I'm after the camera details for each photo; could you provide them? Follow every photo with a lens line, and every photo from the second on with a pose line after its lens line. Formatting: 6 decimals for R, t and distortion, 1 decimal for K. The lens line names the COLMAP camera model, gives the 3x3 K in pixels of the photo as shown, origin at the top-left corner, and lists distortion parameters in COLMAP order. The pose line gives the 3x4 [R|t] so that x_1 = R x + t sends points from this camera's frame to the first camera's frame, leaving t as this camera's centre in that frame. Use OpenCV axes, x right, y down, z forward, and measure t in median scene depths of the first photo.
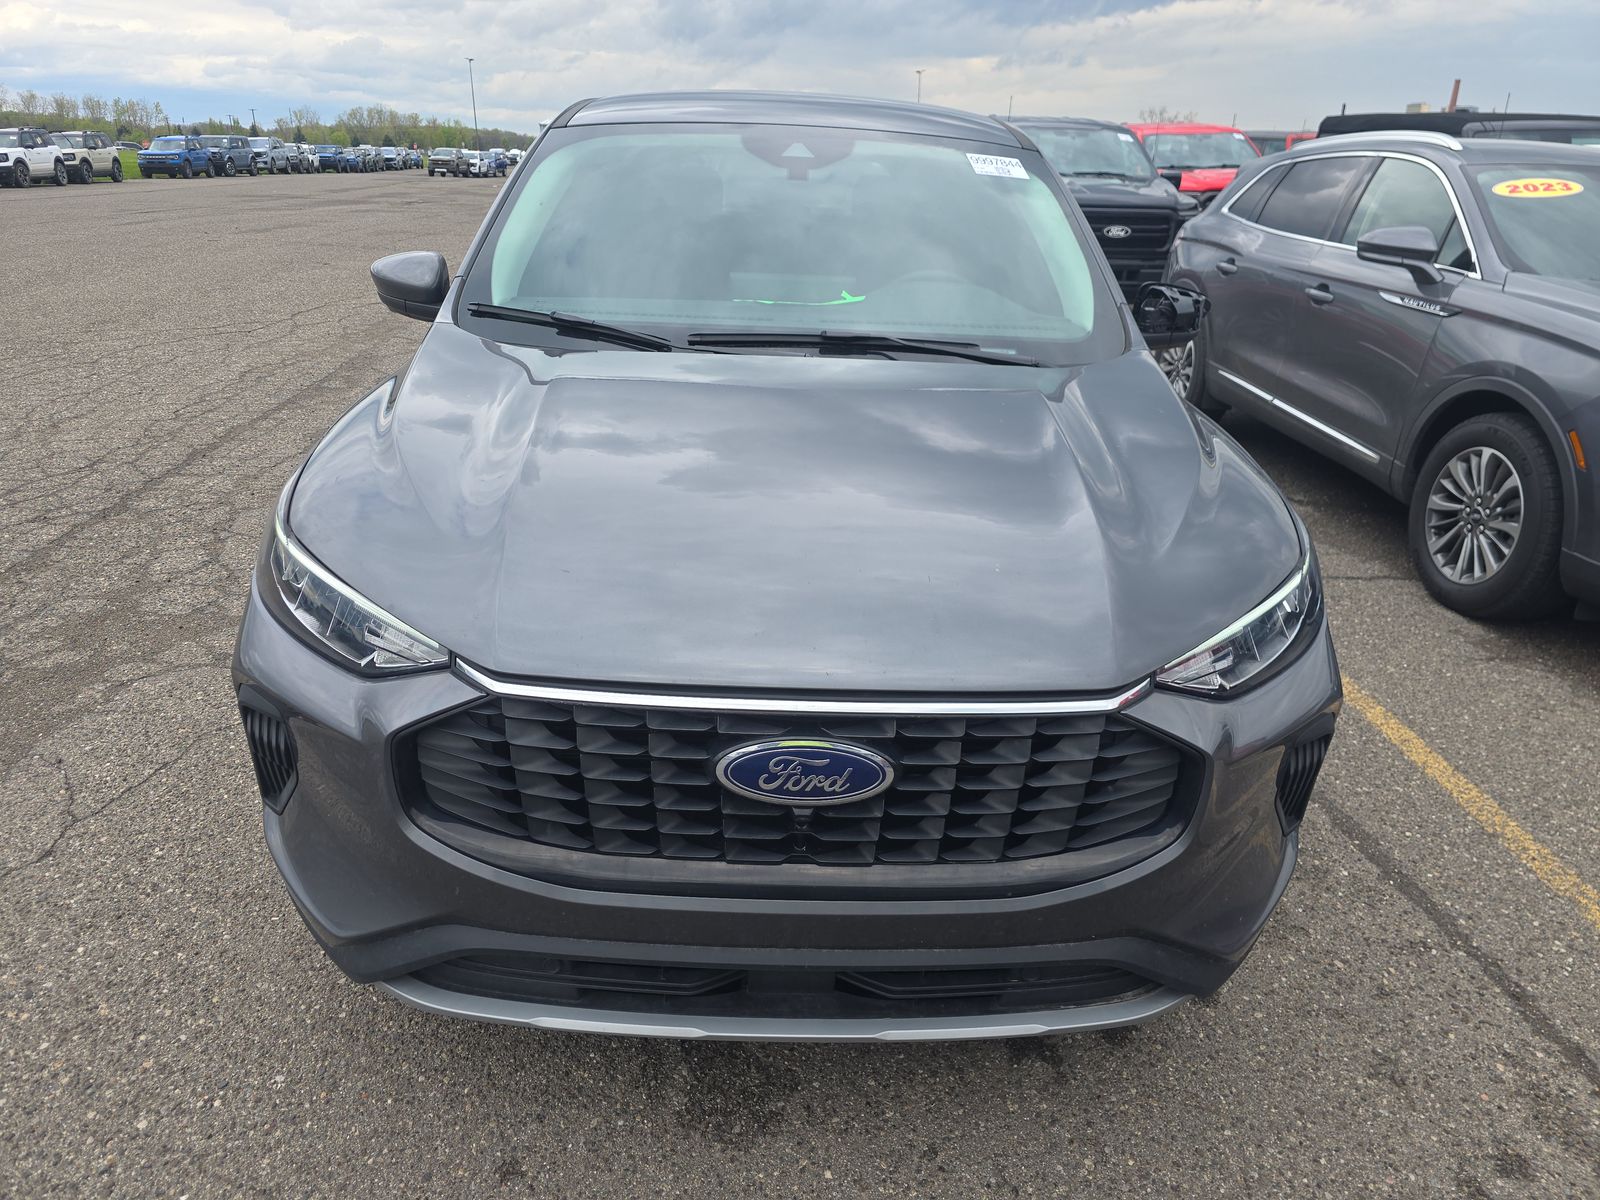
lens RADIAL K [[1079.7, 0, 801.9], [0, 1079.7, 587.2], [0, 0, 1]] dist [0.014243, -0.003446]
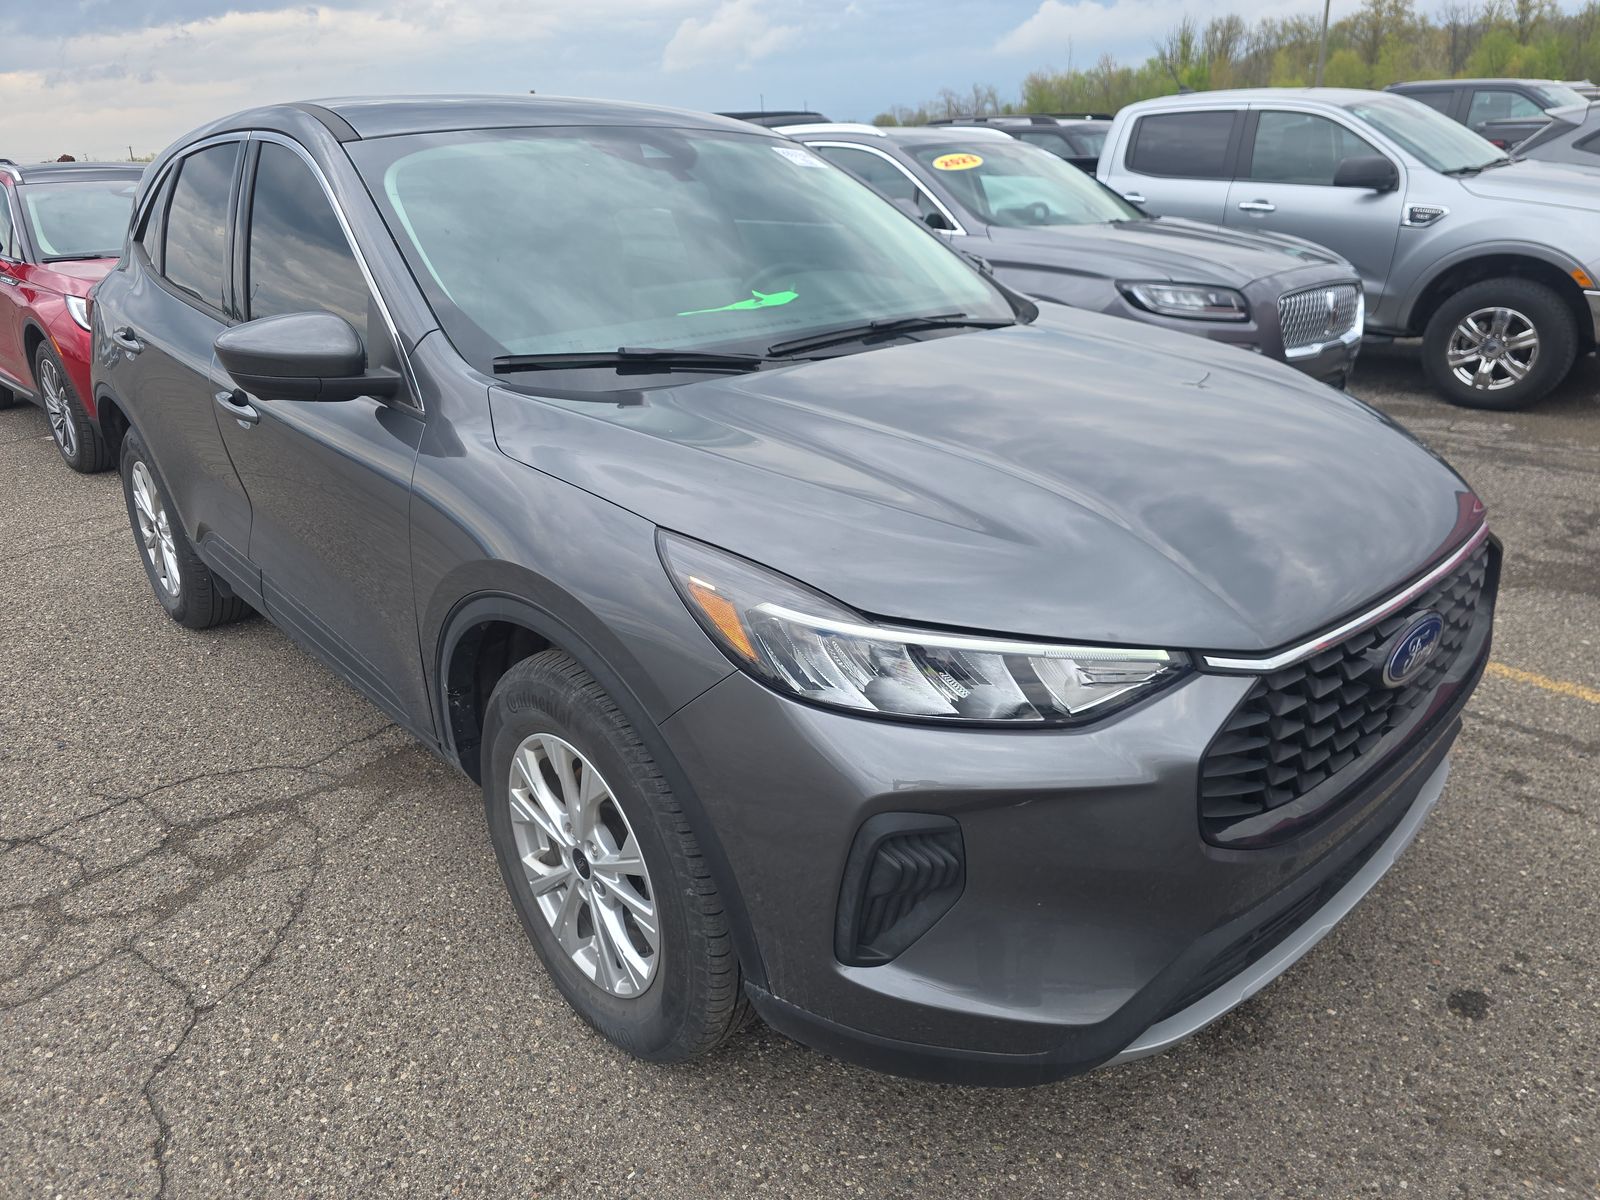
lens RADIAL K [[1079.7, 0, 804.4], [0, 1079.7, 599.9], [0, 0, 1]] dist [0.014243, -0.003446]
pose [[0.752176, -0.299058, 0.587193, -0.692959], [0.299559, 0.948872, 0.099536, -0.112932], [-0.586938, 0.101031, 0.803304, 0.267059]]
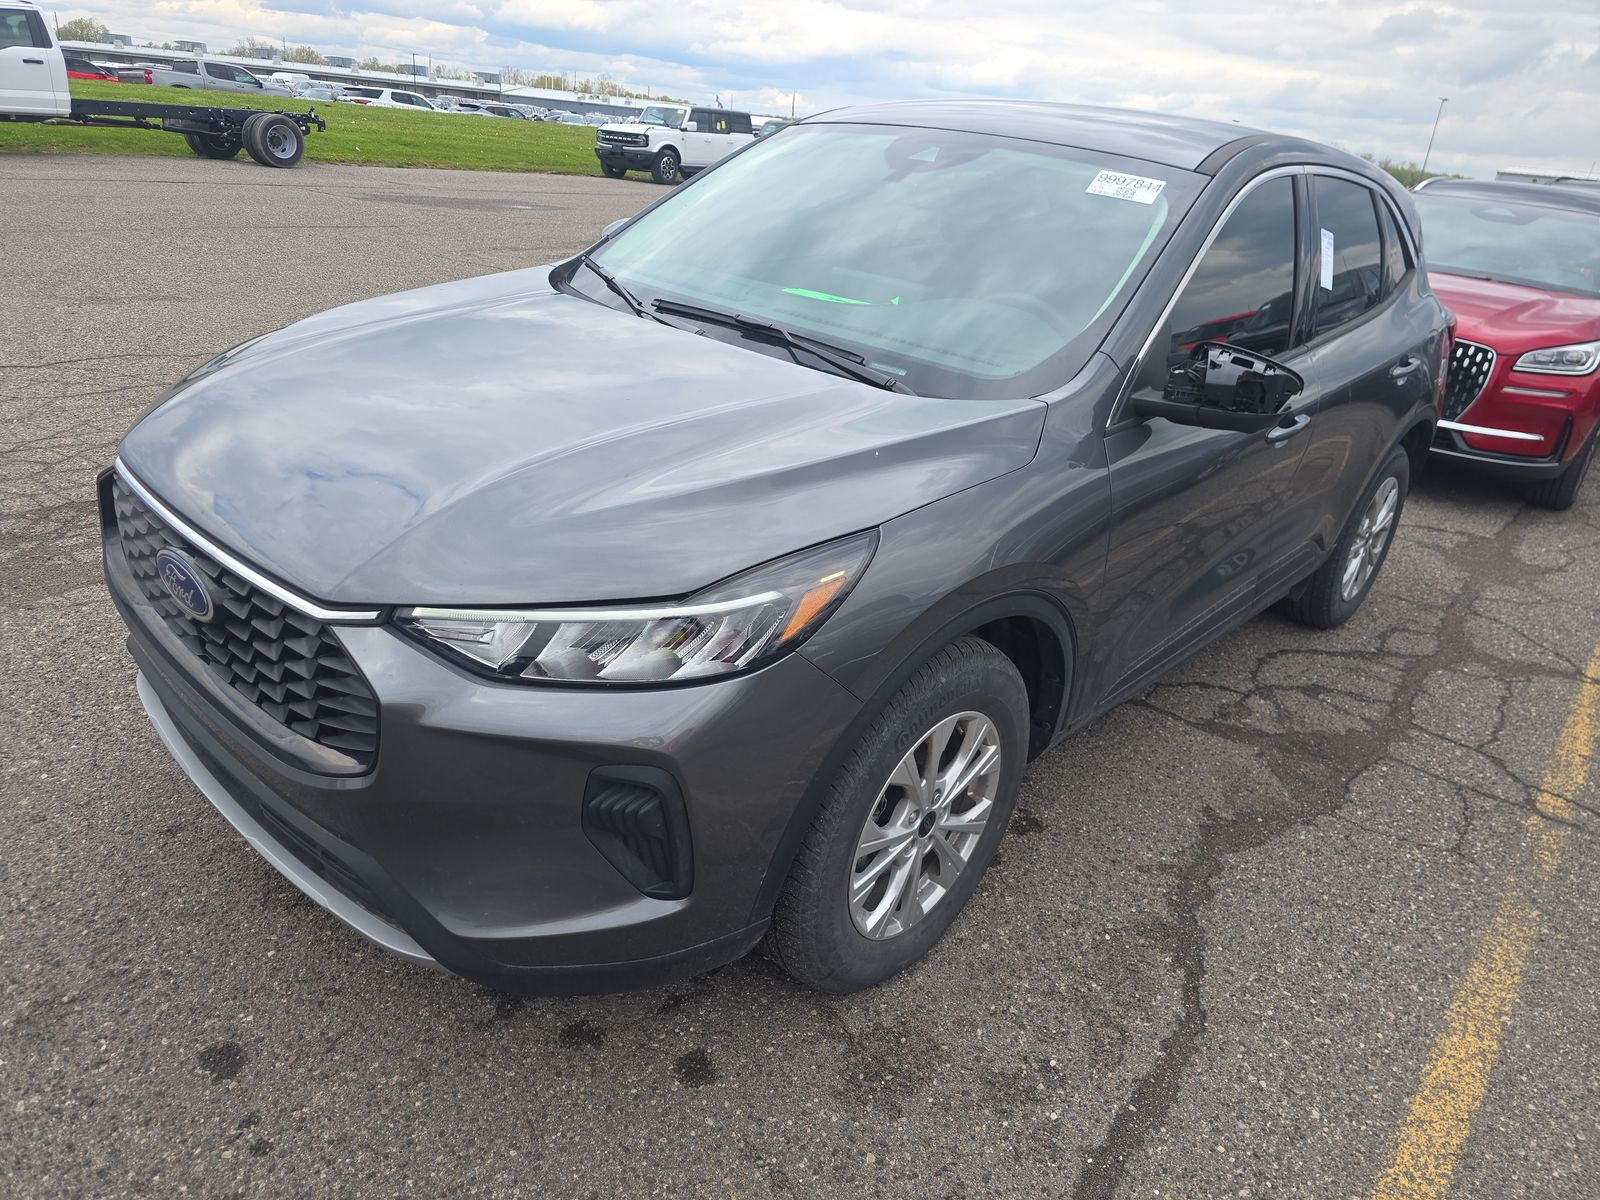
lens RADIAL K [[1079.7, 0, 821.5], [0, 1079.7, 576.2], [0, 0, 1]] dist [0.014243, -0.003446]
pose [[0.723244, 0.296800, -0.623561, 0.811554], [-0.319970, 0.944187, 0.078291, -0.108661], [0.611995, 0.142898, 0.777845, 0.275998]]
